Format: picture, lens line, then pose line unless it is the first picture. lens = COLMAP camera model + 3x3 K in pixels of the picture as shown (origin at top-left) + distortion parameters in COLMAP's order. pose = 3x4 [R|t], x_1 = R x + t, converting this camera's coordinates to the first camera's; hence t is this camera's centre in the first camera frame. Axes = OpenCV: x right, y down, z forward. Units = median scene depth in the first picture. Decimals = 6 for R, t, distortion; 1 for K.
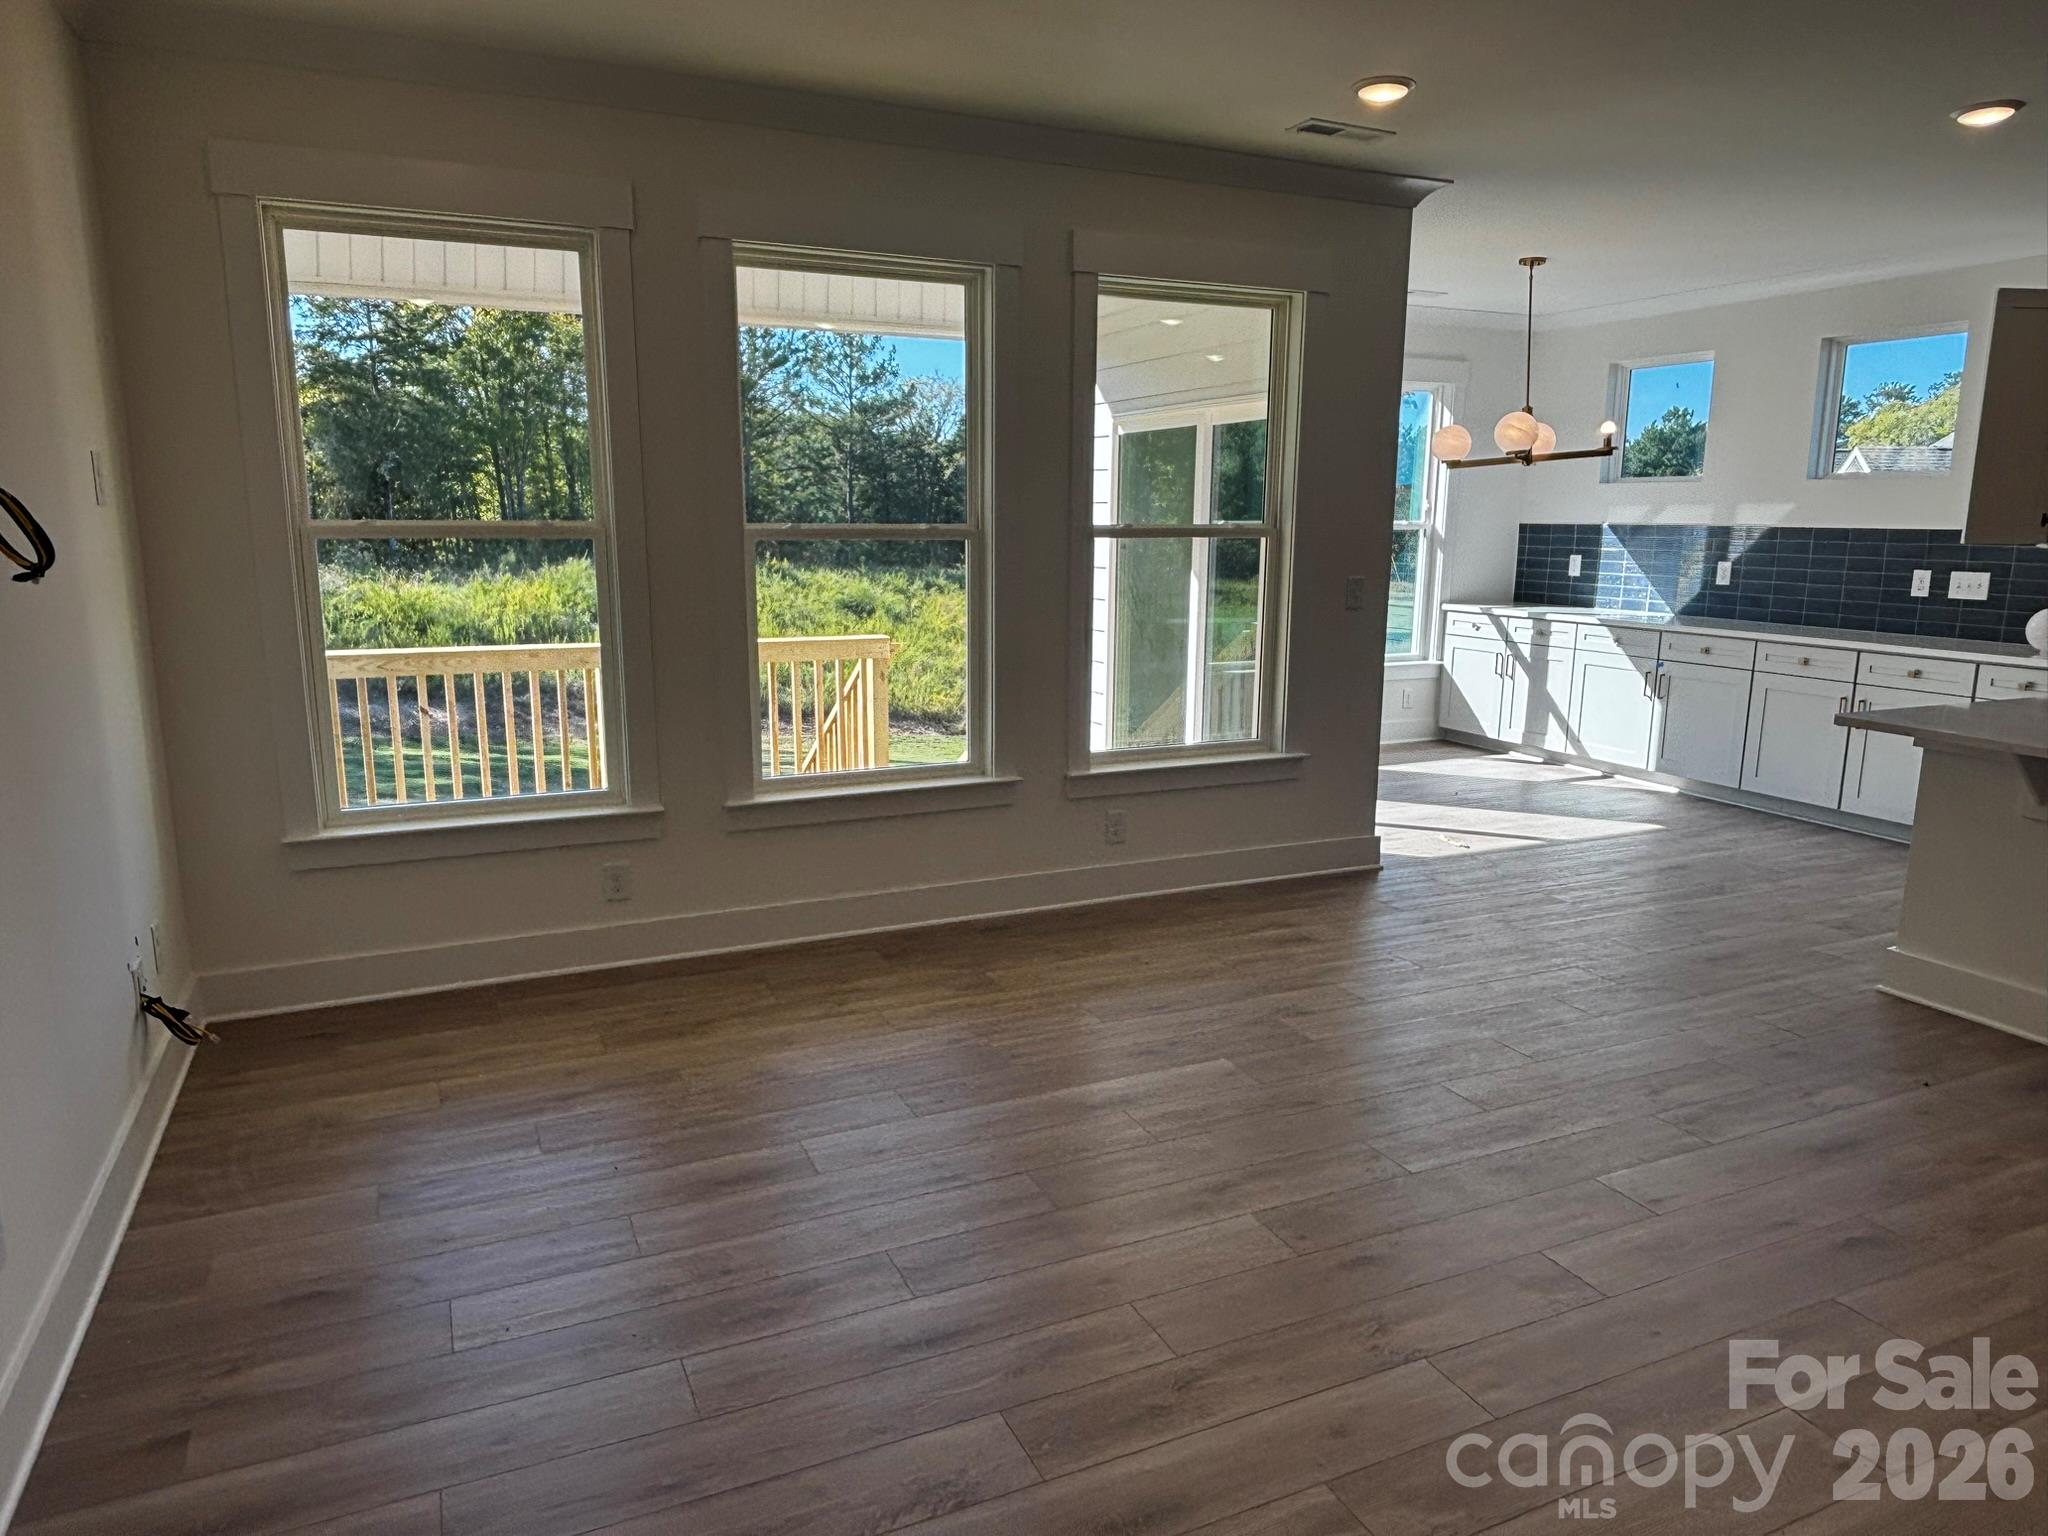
lens RADIAL K [[1289.2, 0, 1024.0], [0, 1289.2, 768.0], [0, 0, 1]] dist [-0.017564, 0.002147]
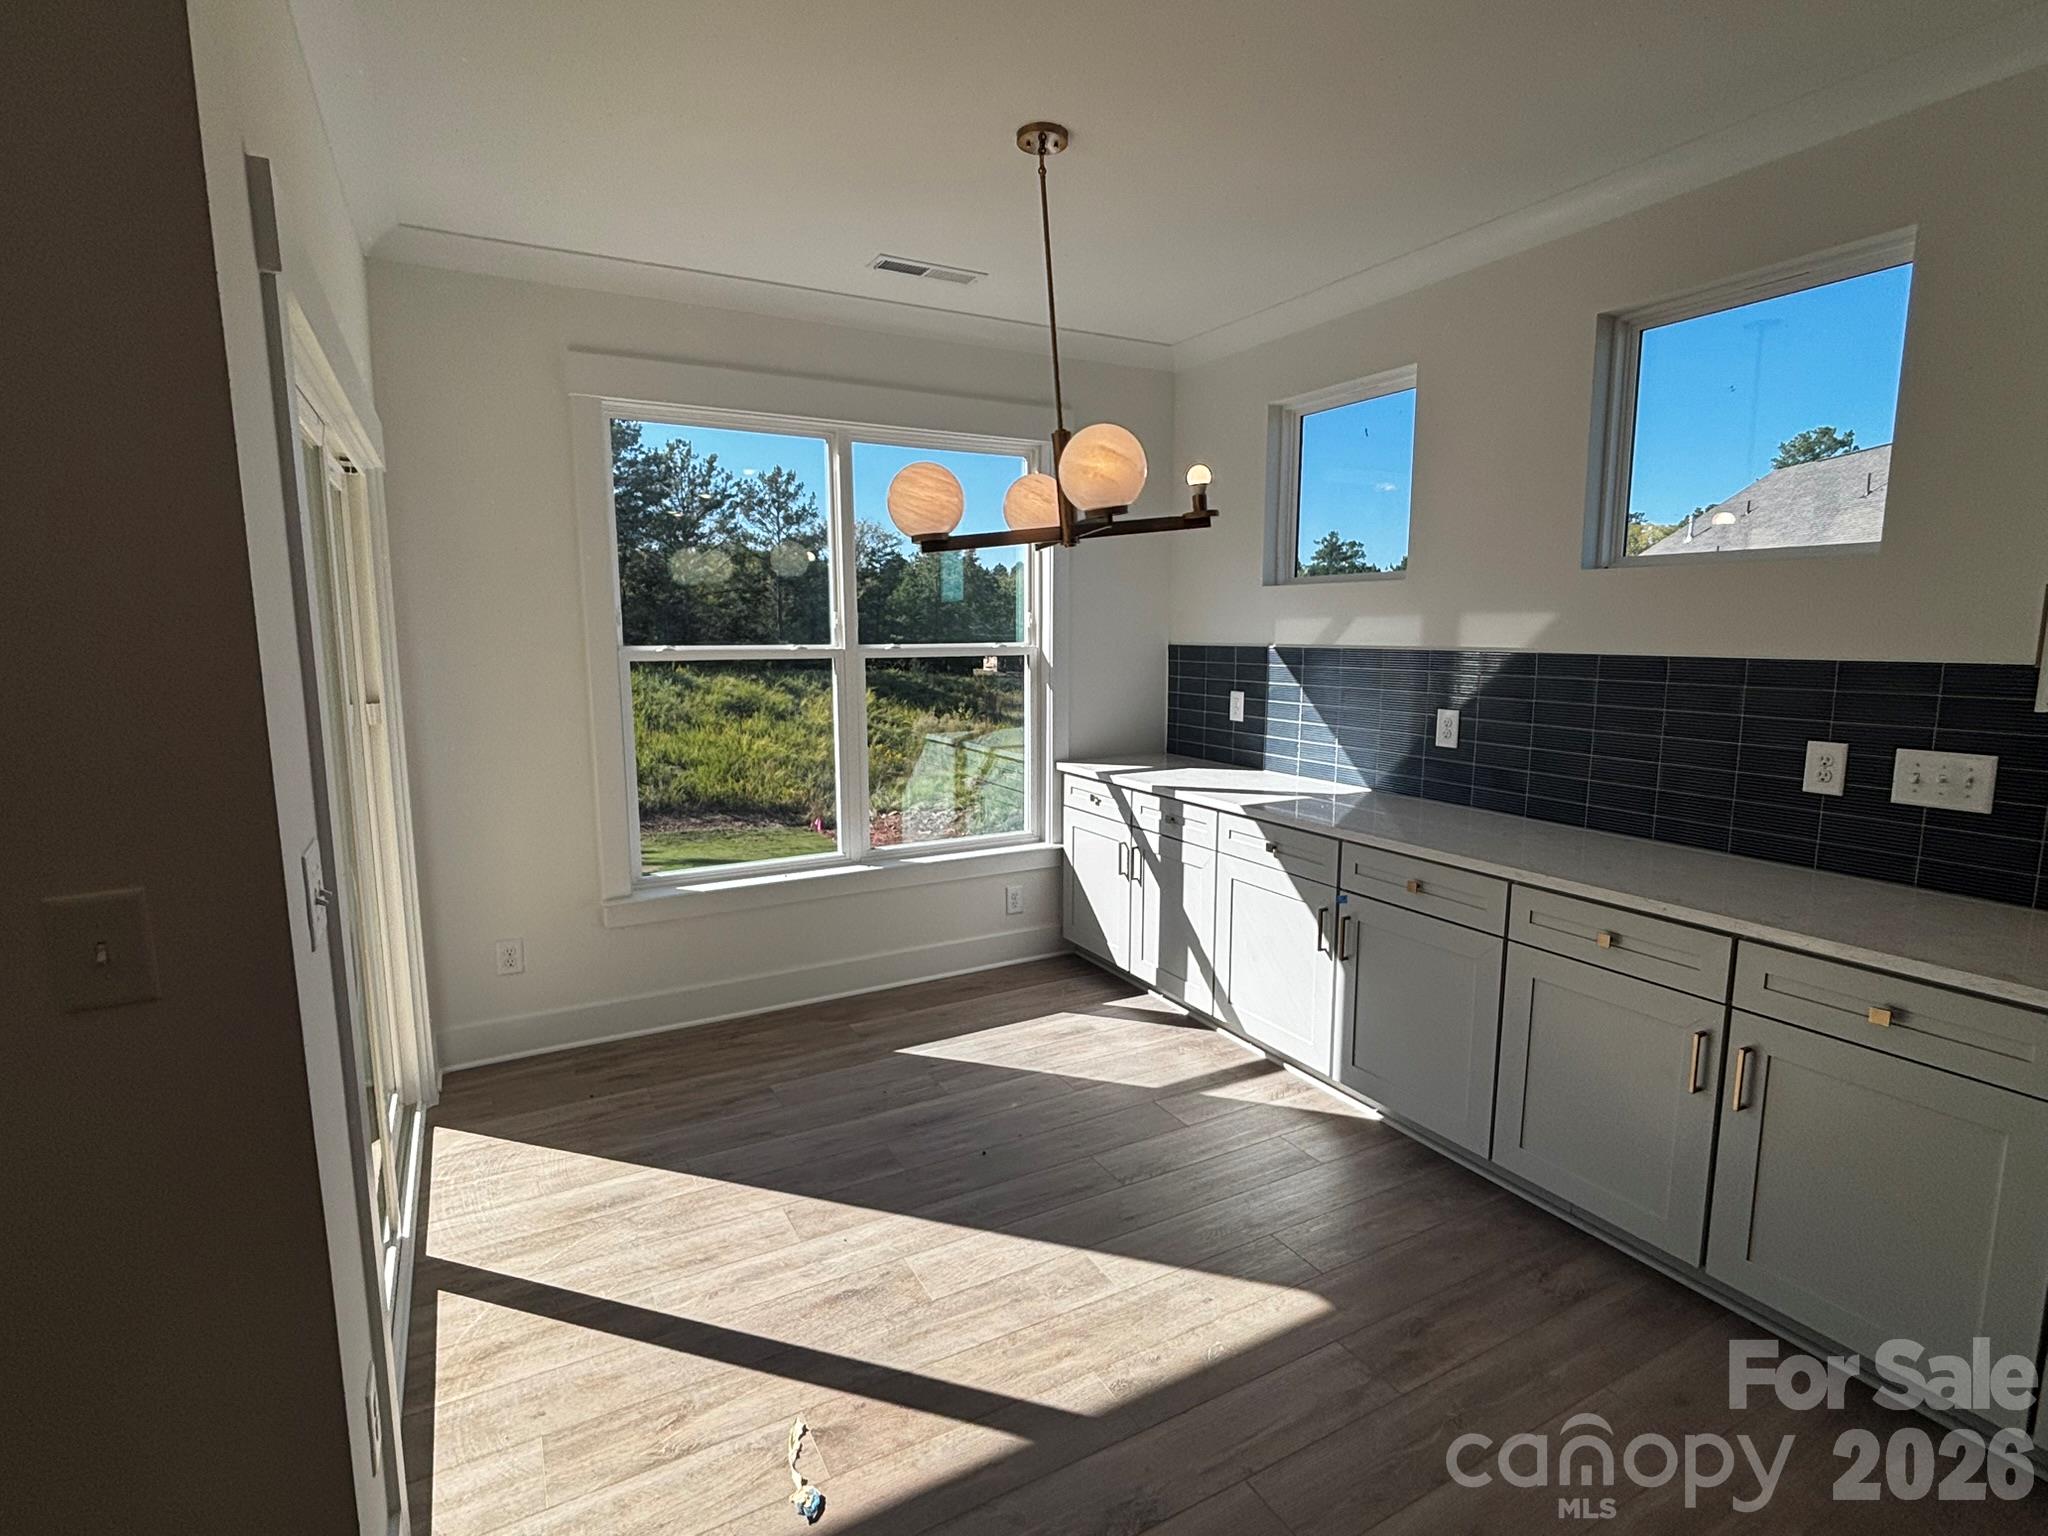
lens RADIAL K [[995.7, 0, 1024.0], [0, 995.7, 768.0], [0, 0, 1]] dist [0.000370, 0.000664]
pose [[0.996602, -0.019734, 0.079974, 0.278503], [0.023863, 0.998413, -0.051017, -0.102605], [-0.078841, 0.052752, 0.995491, 0.494947]]
